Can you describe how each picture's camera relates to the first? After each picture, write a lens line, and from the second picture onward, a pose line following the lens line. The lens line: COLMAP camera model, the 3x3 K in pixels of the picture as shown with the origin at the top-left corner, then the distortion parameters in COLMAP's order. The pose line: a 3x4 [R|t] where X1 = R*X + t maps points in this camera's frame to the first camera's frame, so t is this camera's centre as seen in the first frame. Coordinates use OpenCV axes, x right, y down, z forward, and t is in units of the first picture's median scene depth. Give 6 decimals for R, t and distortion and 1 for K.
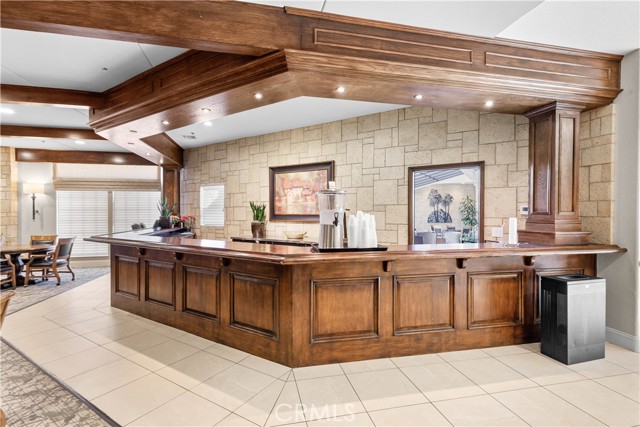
lens RADIAL K [[298.8, 0, 319.2], [0, 298.8, 220.5], [0, 0, 1]] dist [0.000327, -0.000226]
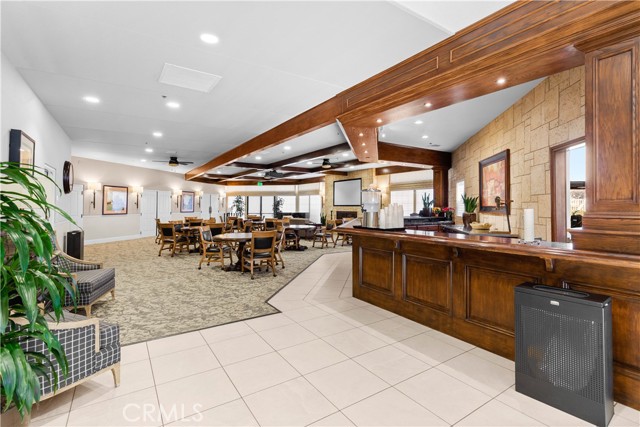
lens RADIAL K [[302.0, 0, 319.9], [0, 302.0, 204.8], [0, 0, 1]] dist [0.000087, -0.000039]
pose [[0.355517, -0.004313, -0.934660, 0.660035], [-0.021345, 0.999691, -0.012732, 0.000994], [0.934426, 0.024477, 0.355315, 0.096908]]
